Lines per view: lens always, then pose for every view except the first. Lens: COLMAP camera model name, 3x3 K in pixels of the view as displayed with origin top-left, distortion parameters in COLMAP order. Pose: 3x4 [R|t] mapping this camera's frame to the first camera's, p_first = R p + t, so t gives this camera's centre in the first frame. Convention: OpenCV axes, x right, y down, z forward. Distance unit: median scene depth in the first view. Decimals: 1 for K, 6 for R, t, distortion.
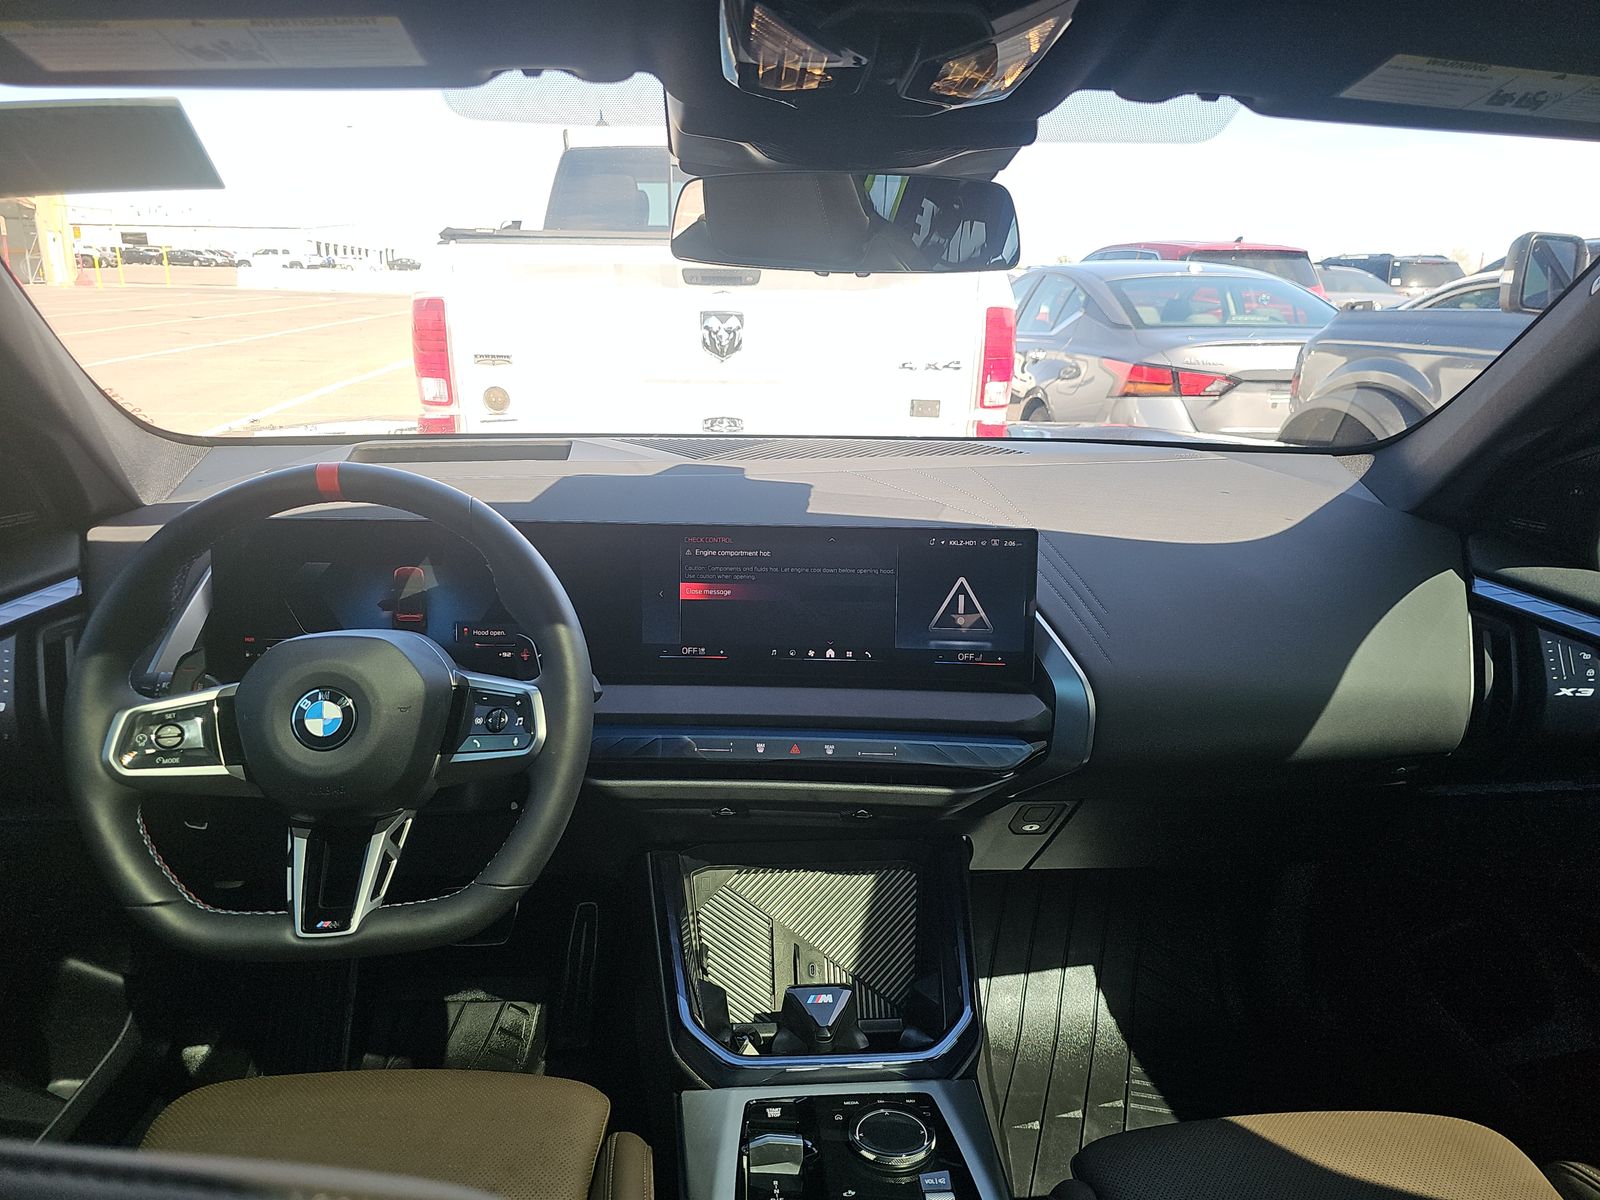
lens RADIAL K [[1091.9, 0, 800.0], [0, 1091.9, 600.0], [0, 0, 1]] dist [0.086358, -0.100873]
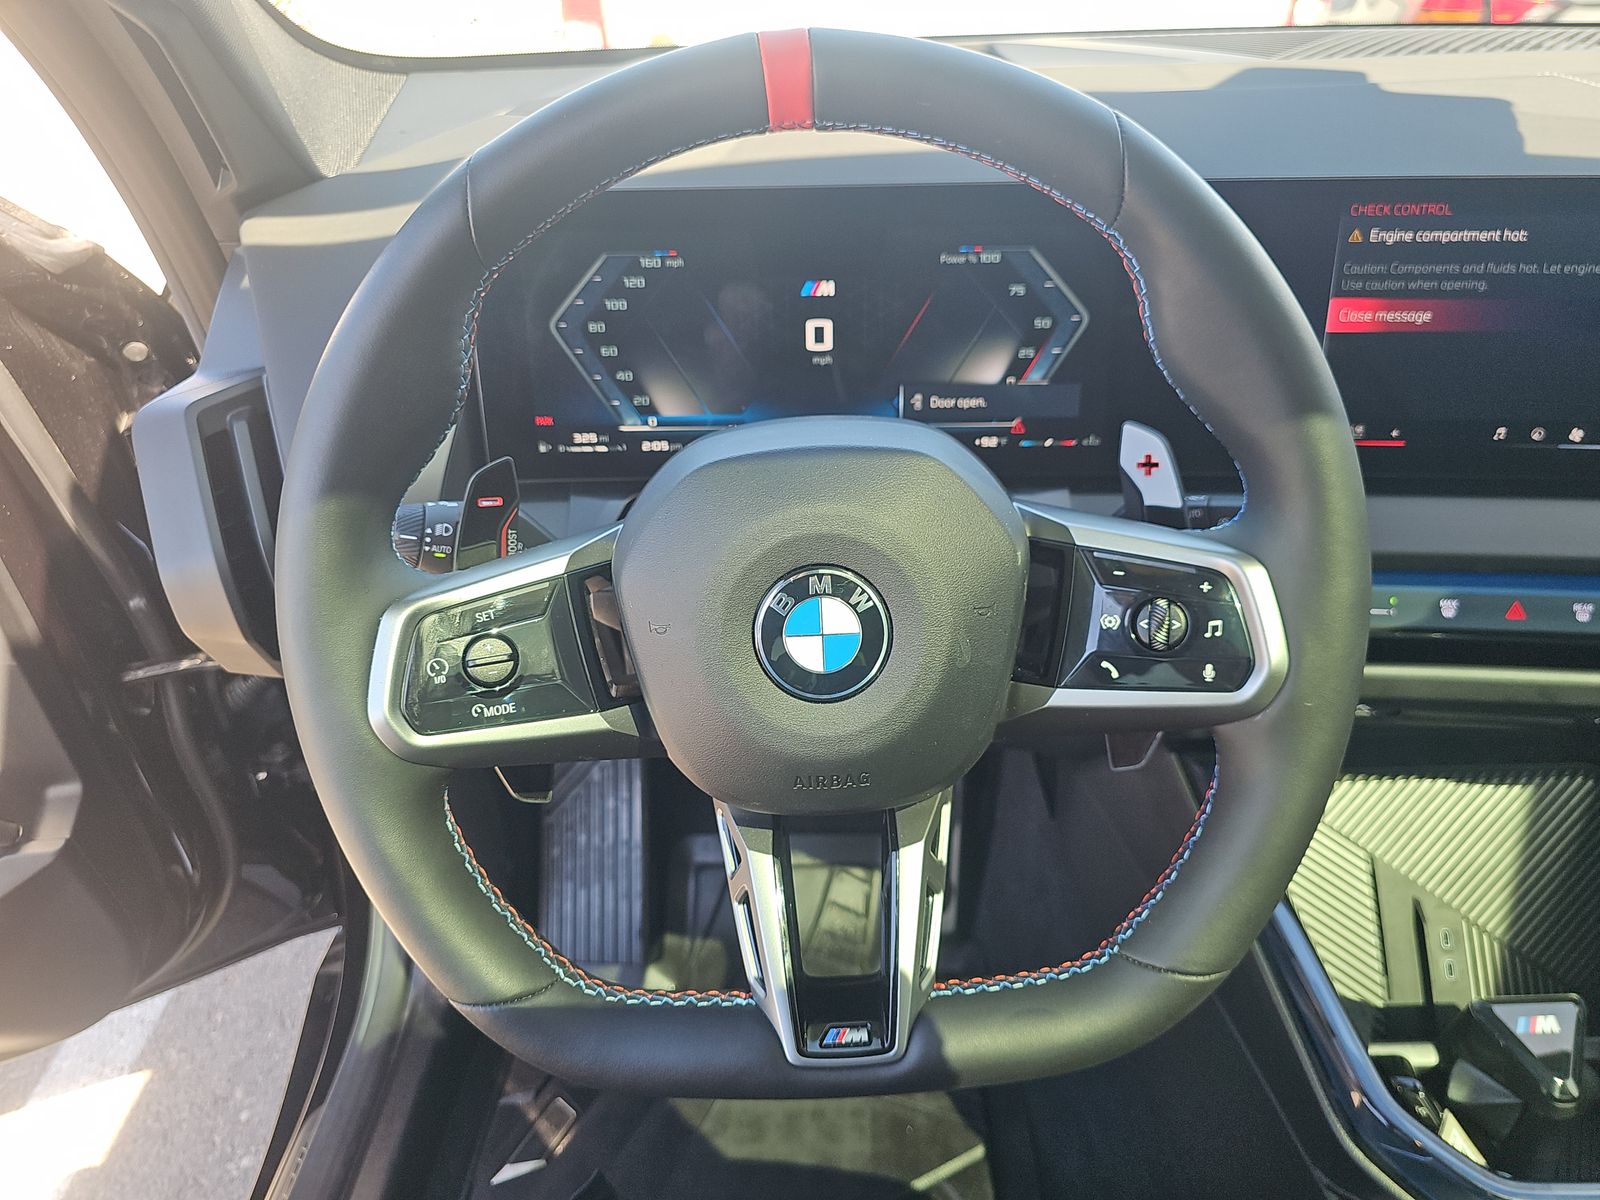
lens RADIAL K [[1085.1, 0, 800.0], [0, 1085.1, 600.0], [0, 0, 1]] dist [-0.023457, -0.000320]
pose [[0.996387, 0.003771, -0.084850, -0.380782], [0.018981, 0.963860, 0.265733, -0.022228], [0.082786, -0.266384, 0.960305, 0.549887]]
